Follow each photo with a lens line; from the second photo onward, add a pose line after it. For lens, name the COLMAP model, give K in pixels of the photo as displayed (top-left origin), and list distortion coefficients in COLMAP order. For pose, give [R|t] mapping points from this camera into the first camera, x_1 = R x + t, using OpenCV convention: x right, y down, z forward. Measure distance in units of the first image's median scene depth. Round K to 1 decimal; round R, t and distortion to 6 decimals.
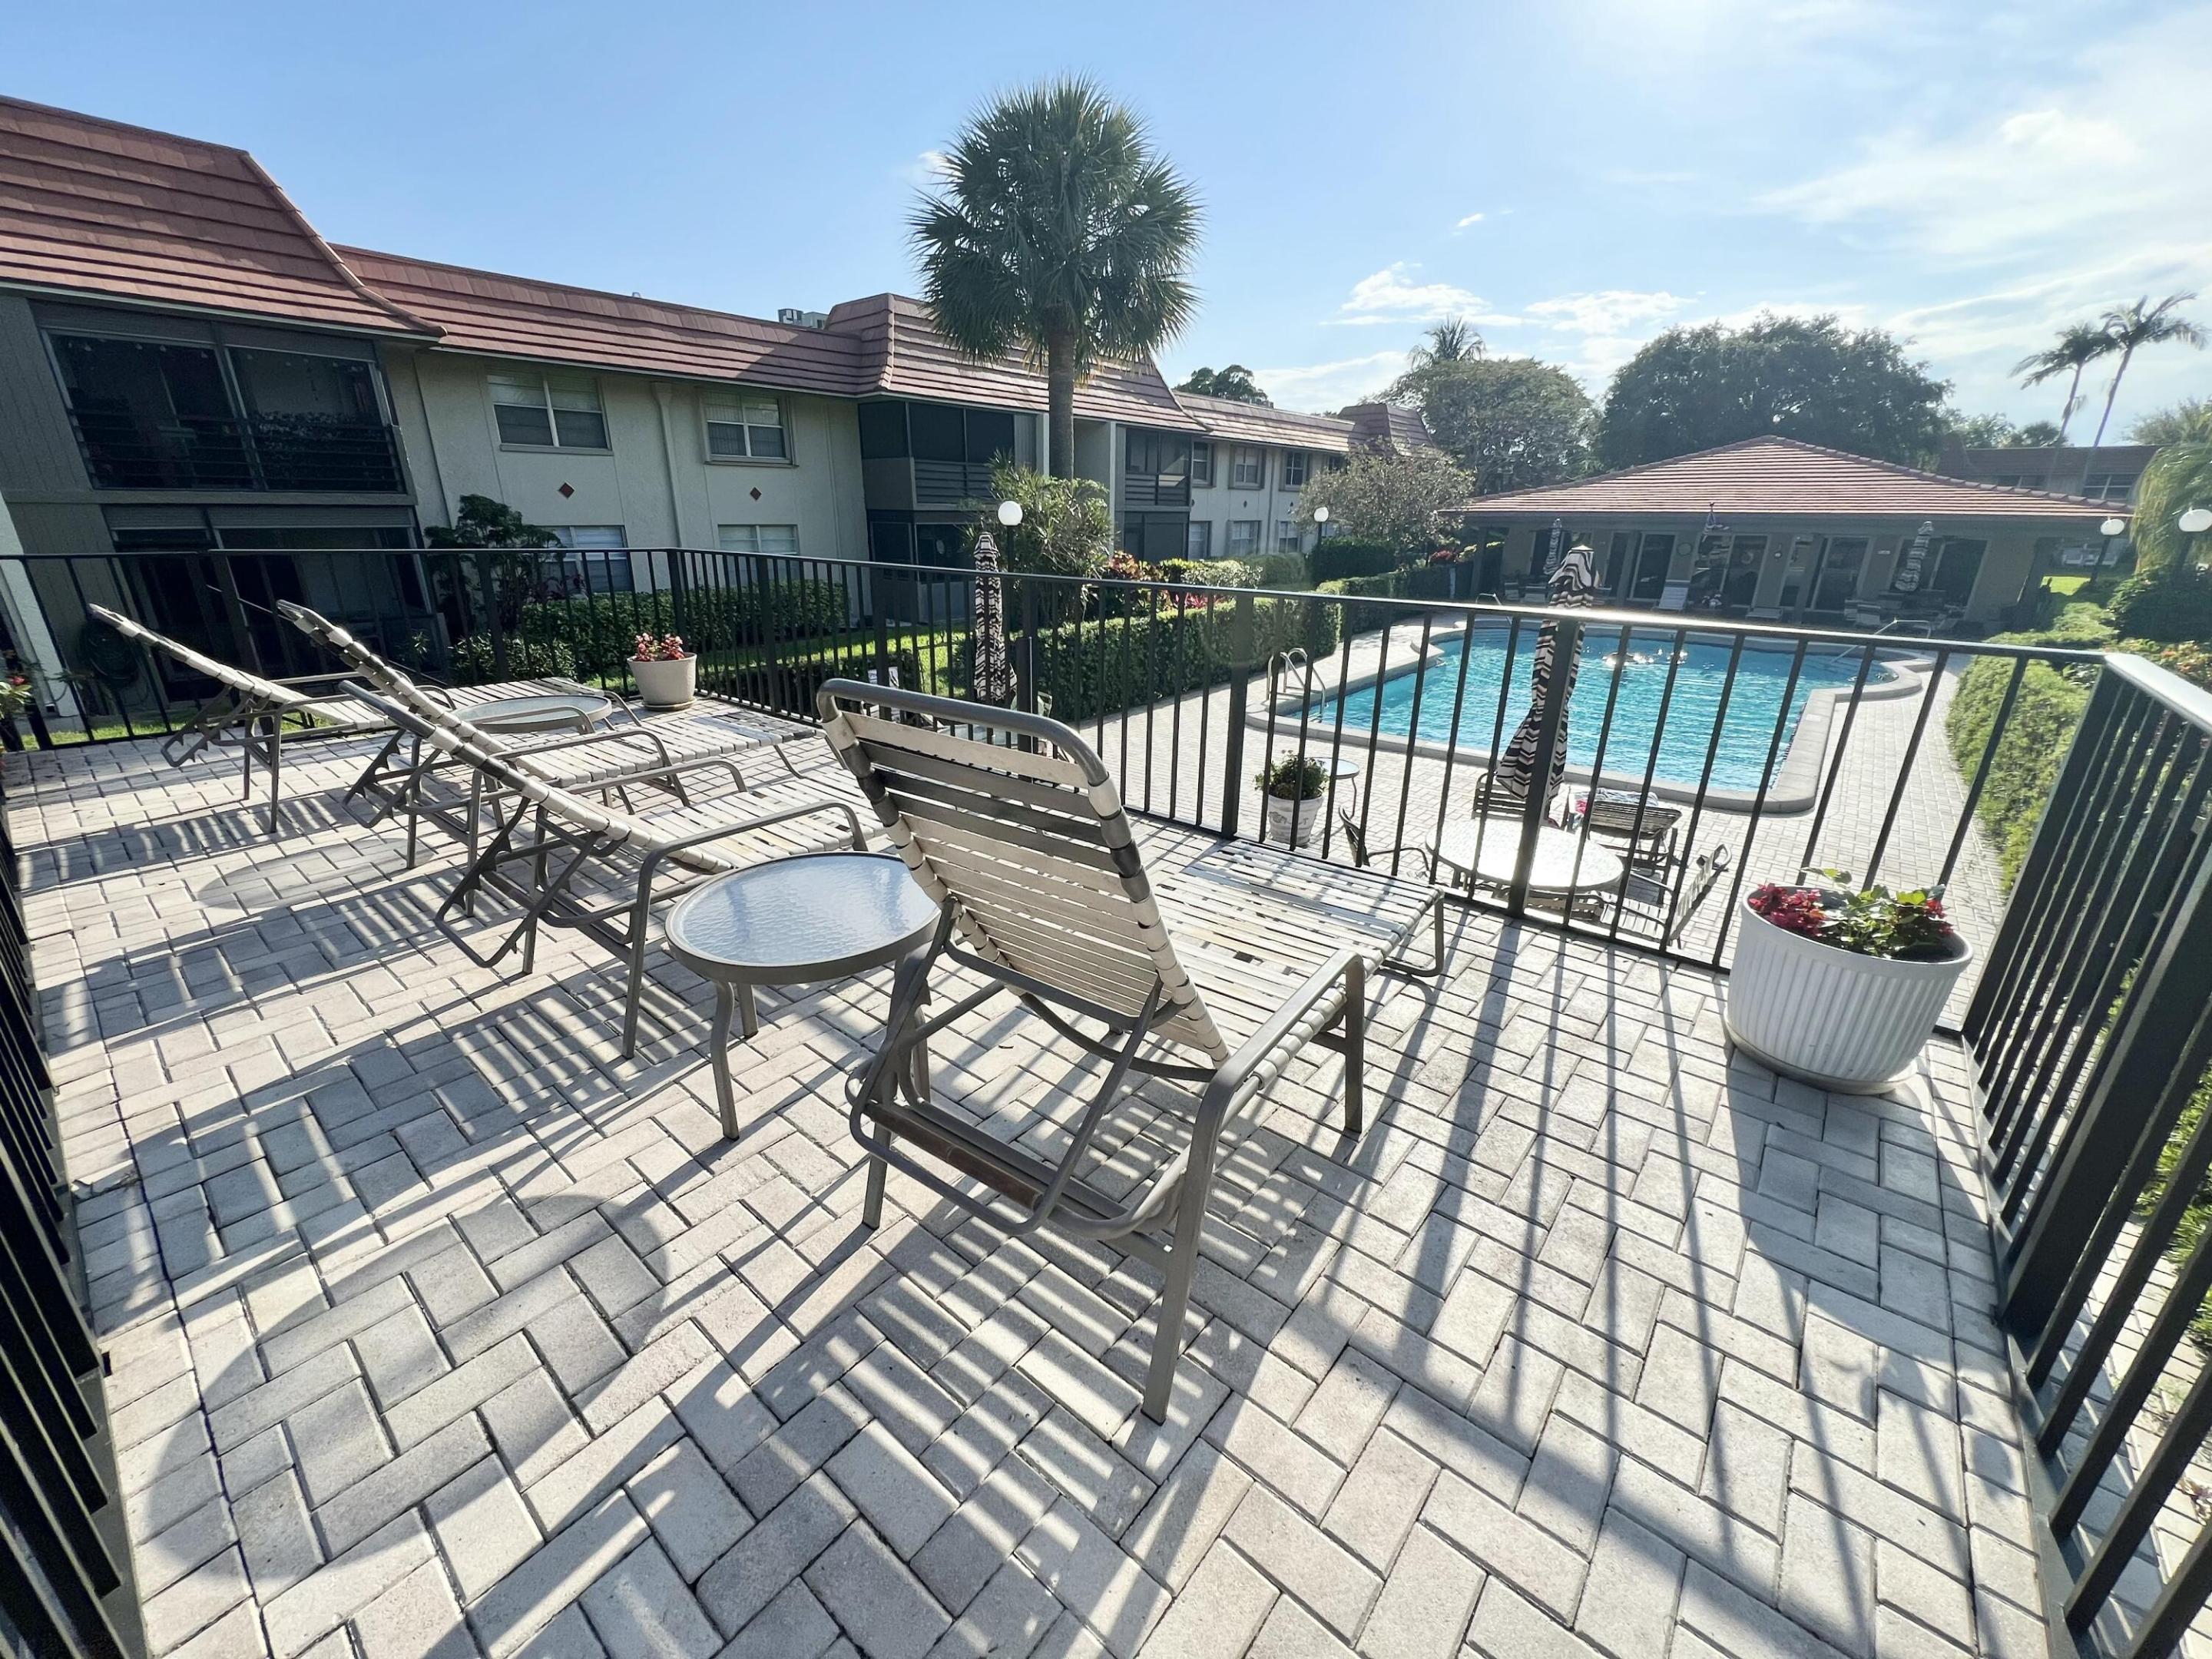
lens RADIAL K [[881.4, 0, 1103.7], [0, 881.4, 829.3], [0, 0, 1]] dist [0.000870, -0.000055]
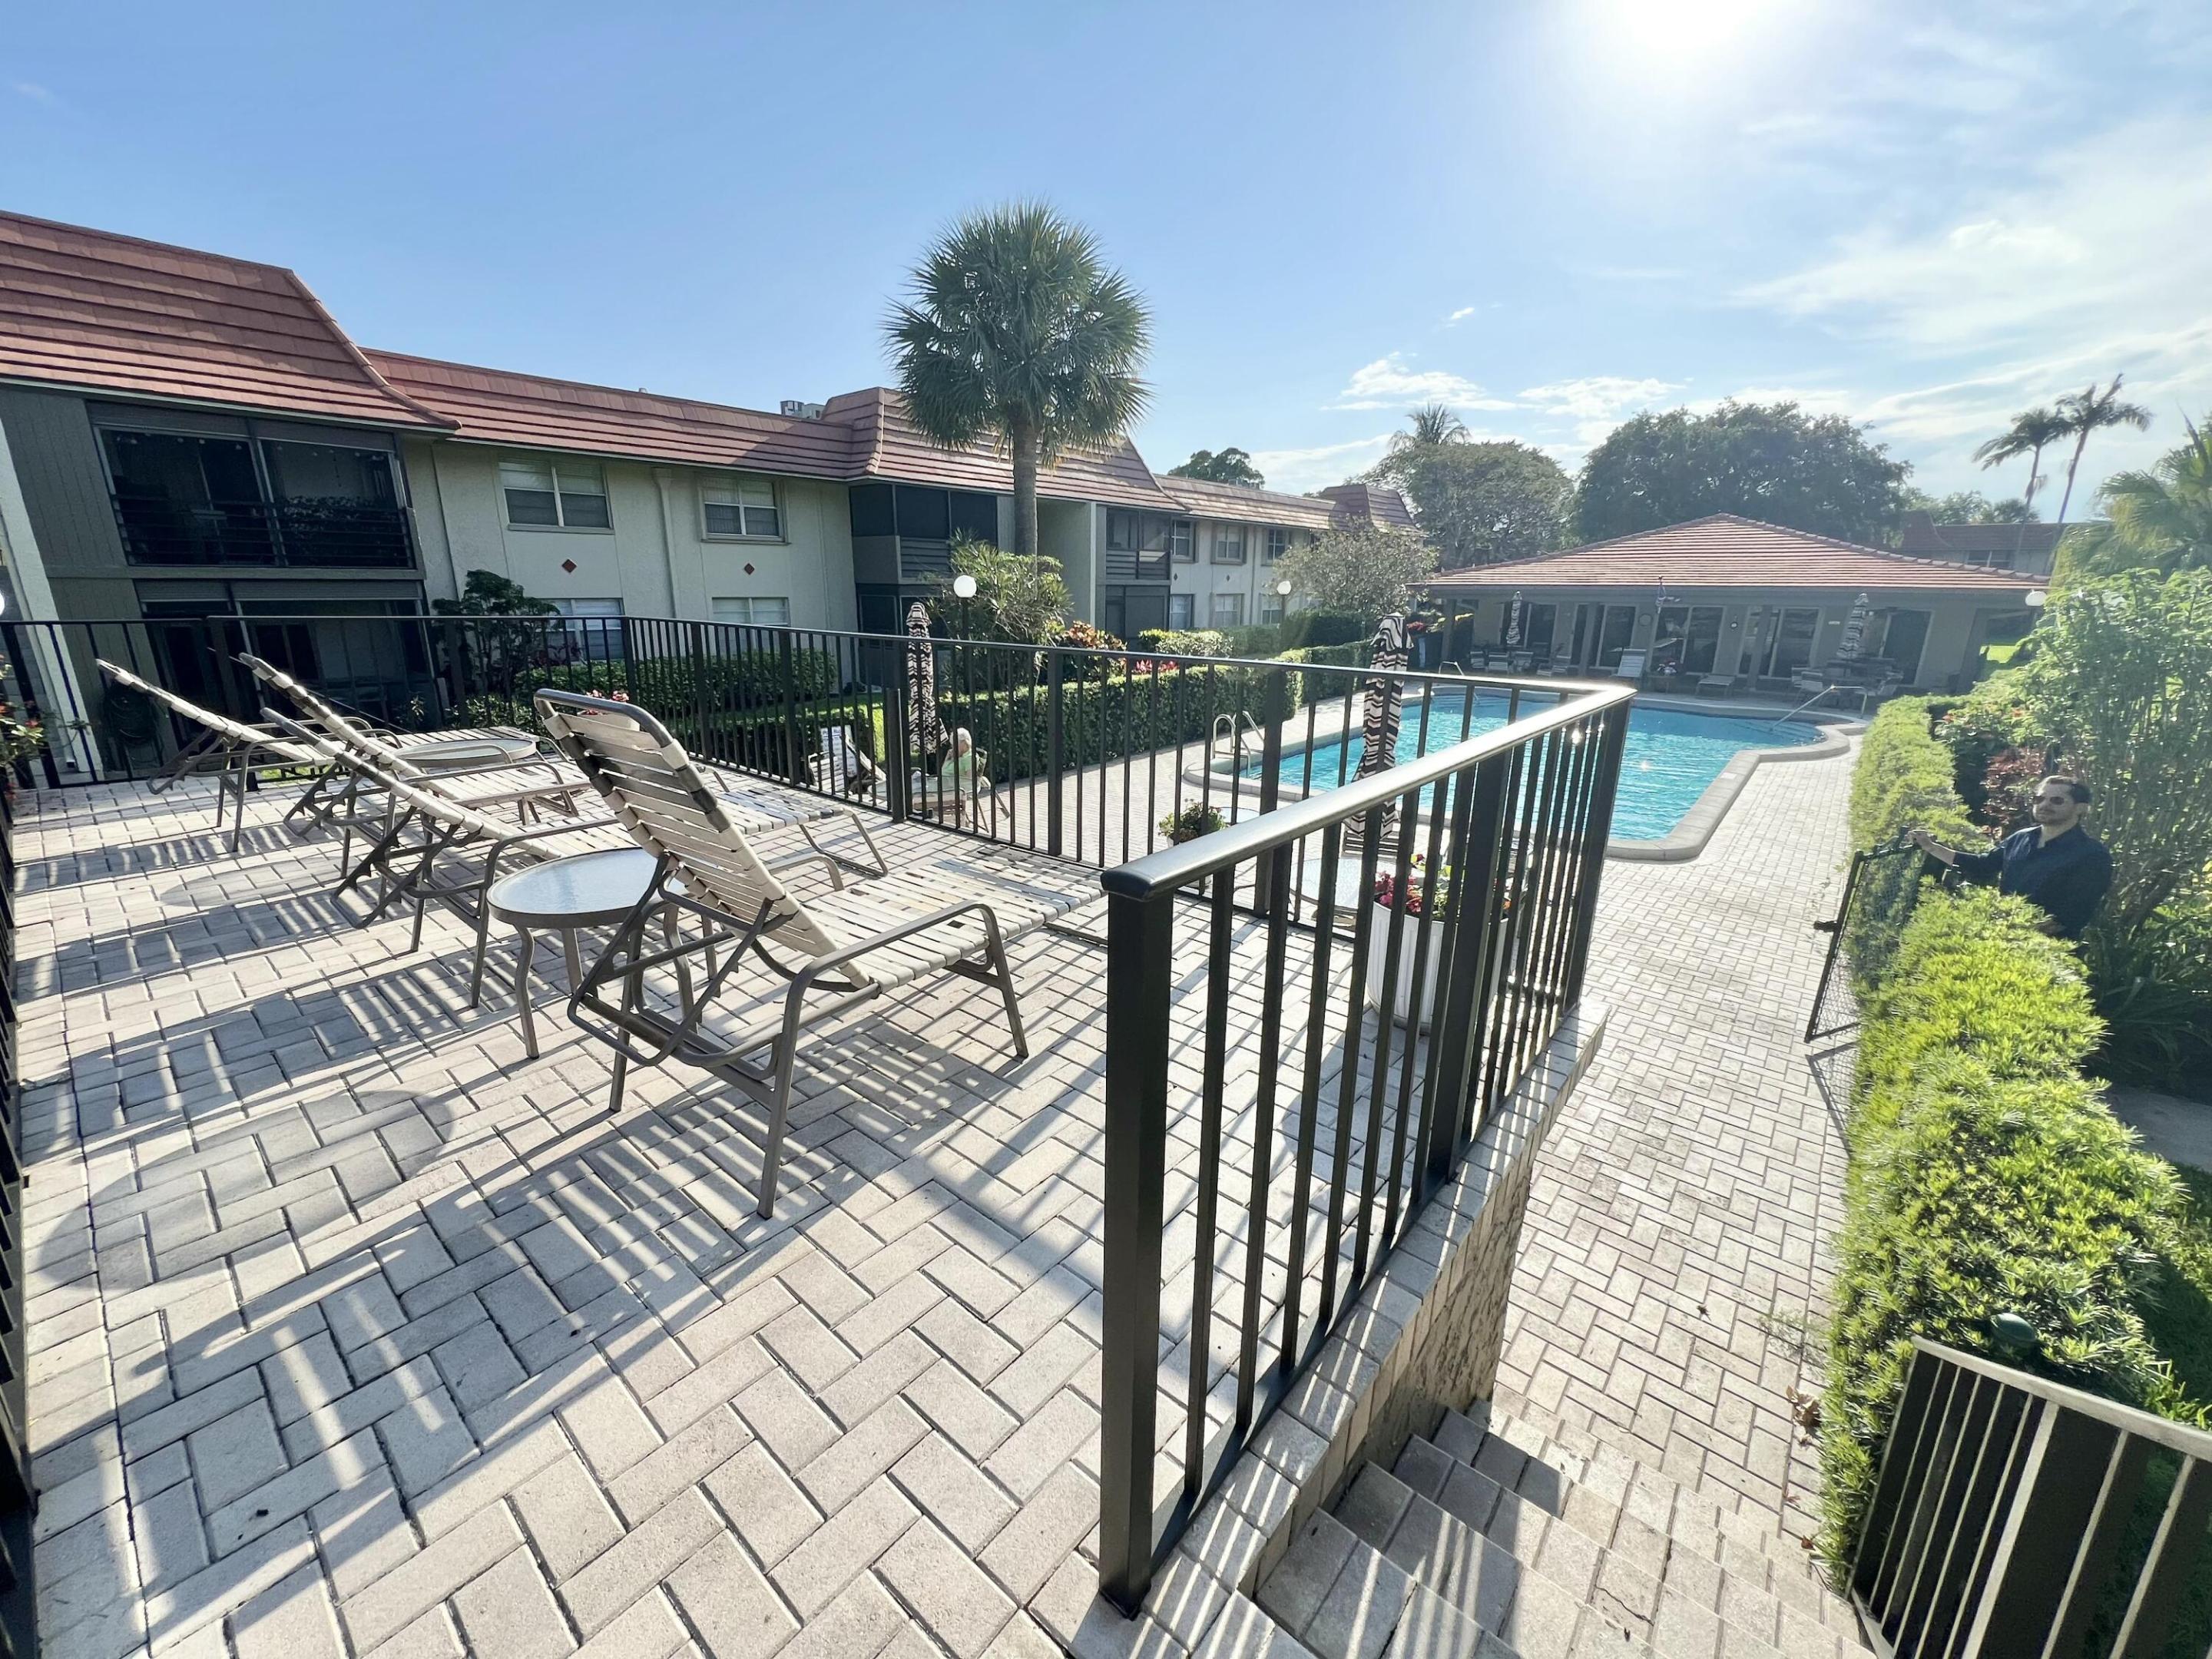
lens RADIAL K [[881.4, 0, 1102.2], [0, 881.4, 830.2], [0, 0, 1]] dist [0.000870, -0.000055]
pose [[0.999940, 0.002220, -0.010700, 0.063159], [-0.003019, 0.997165, -0.075187, 0.017111], [0.010503, 0.075214, 0.997112, -0.044643]]
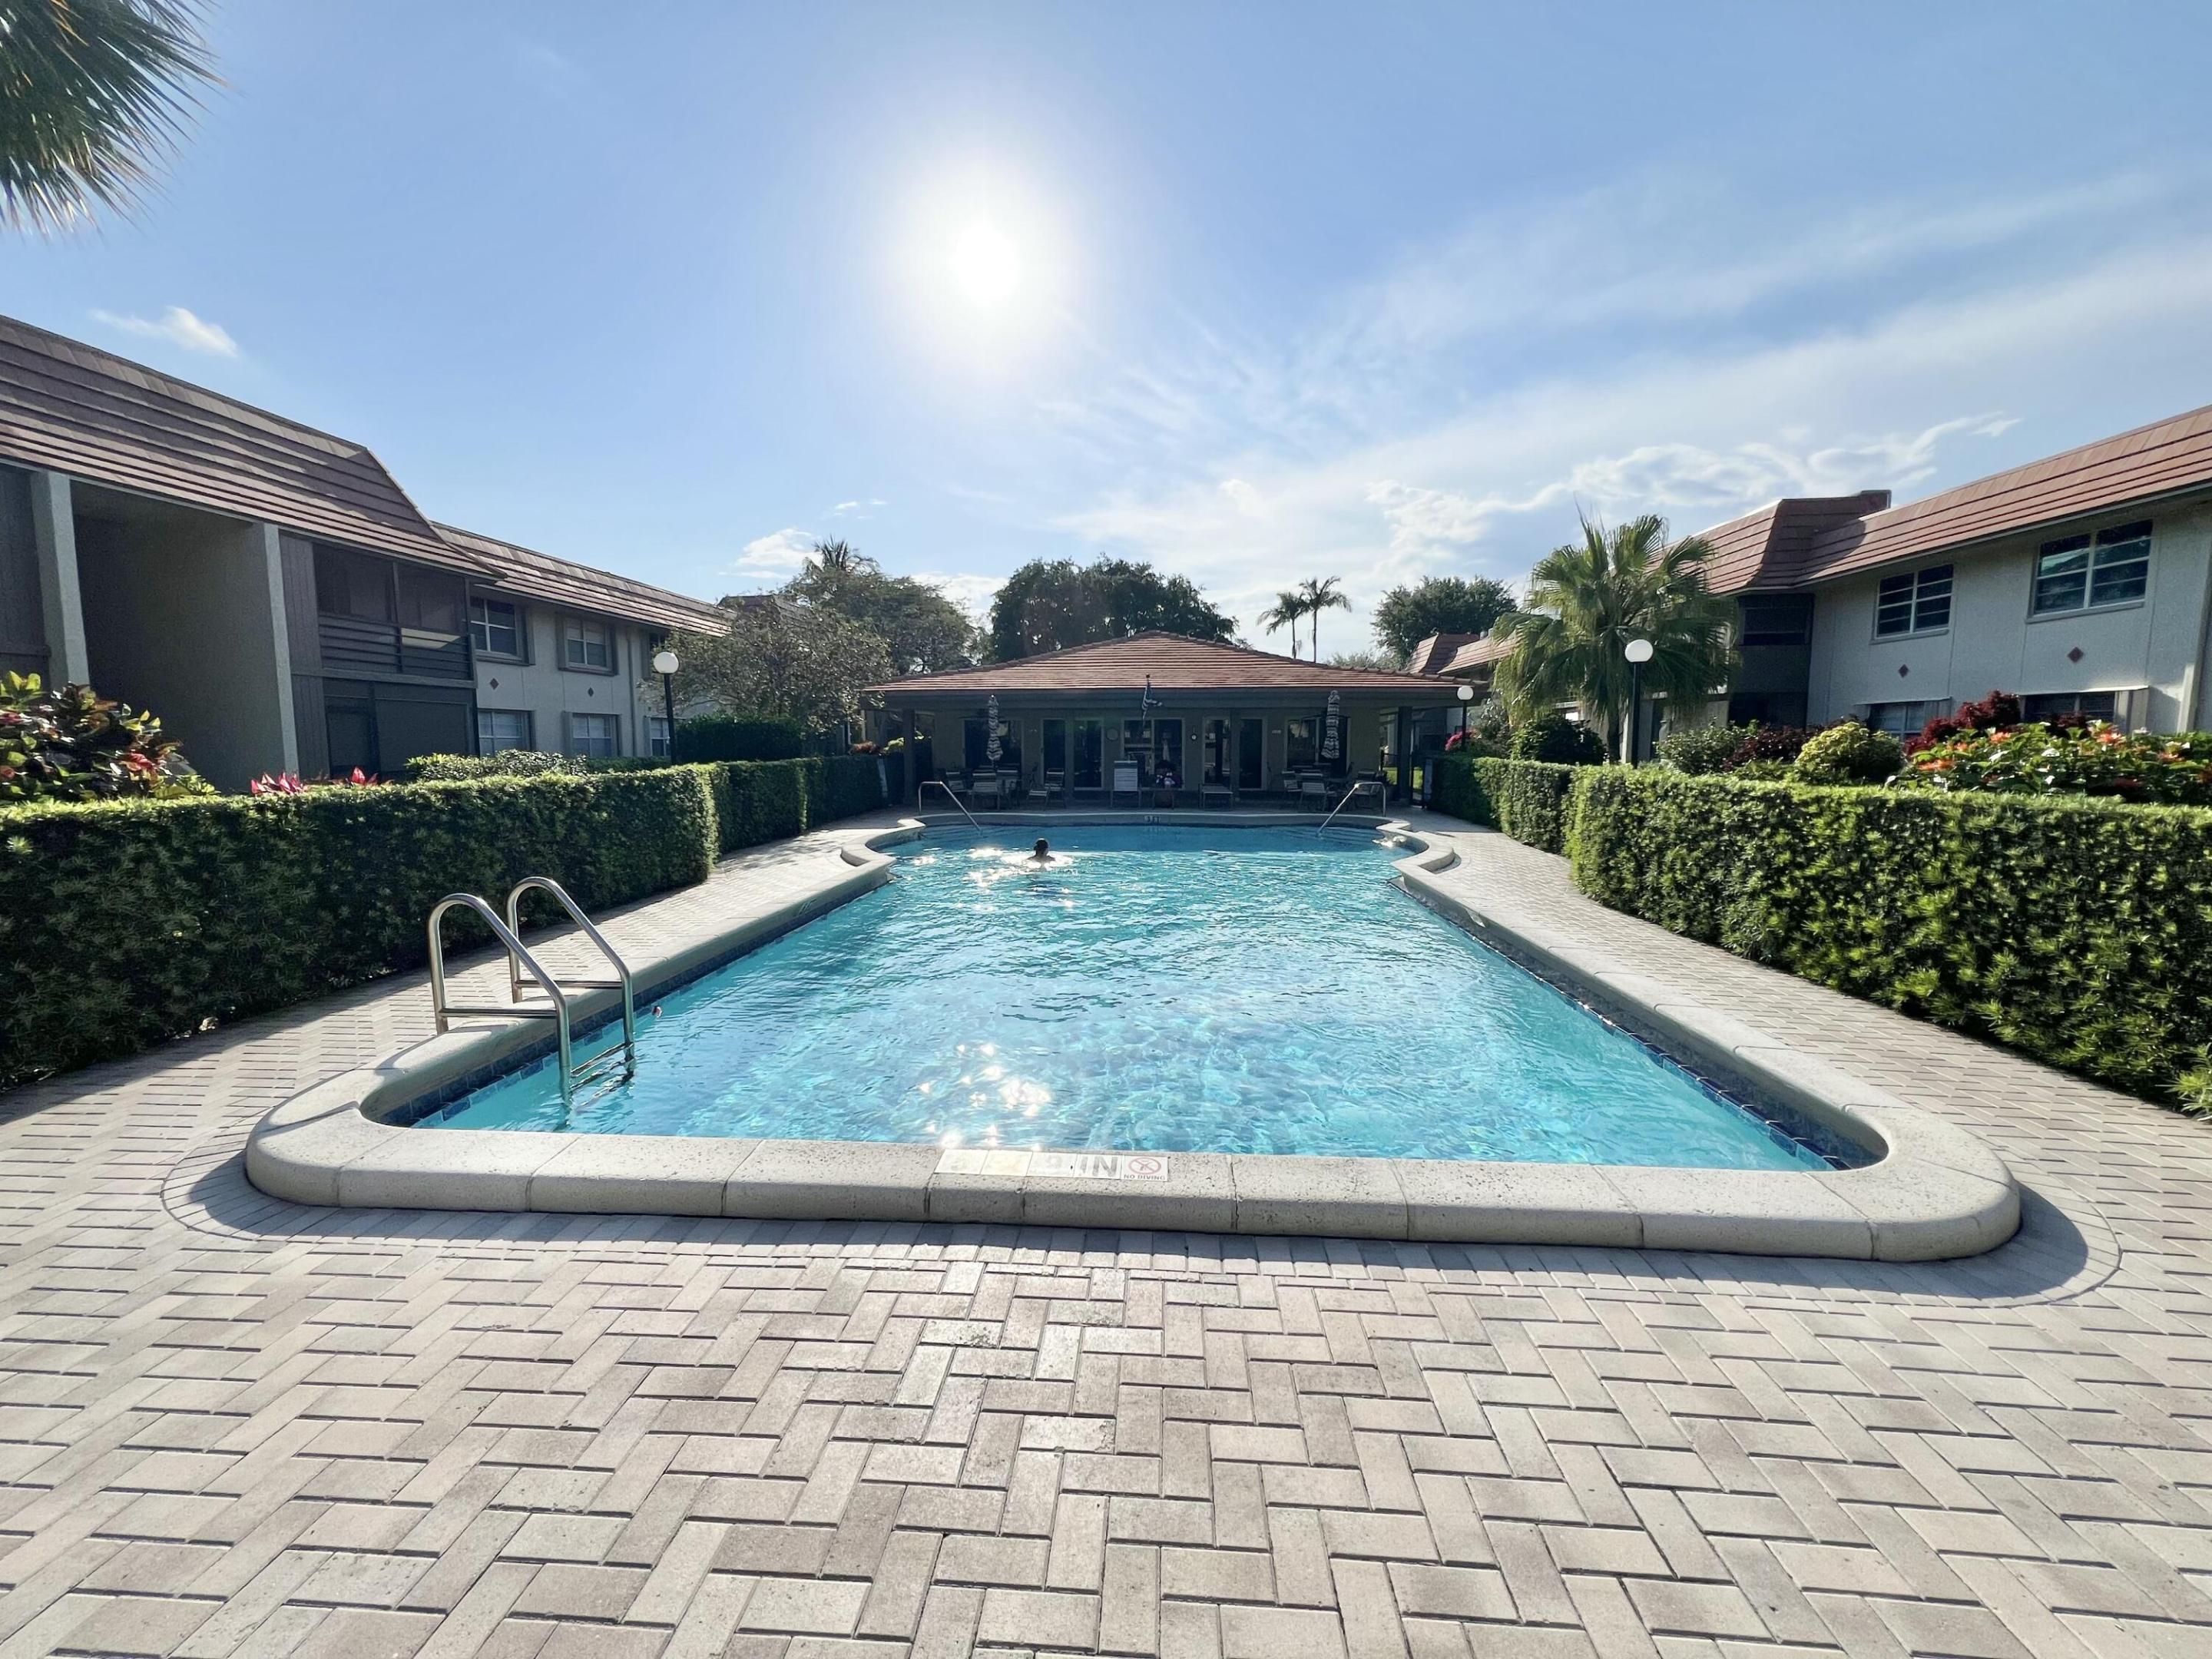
lens RADIAL K [[881.4, 0, 1103.5], [0, 881.4, 797.9], [0, 0, 1]] dist [0.000870, -0.000055]
pose [[0.815112, -0.045639, 0.577502, 0.218530], [0.202367, 0.956521, -0.210037, -0.115959], [-0.542807, 0.288071, 0.788908, 0.571273]]
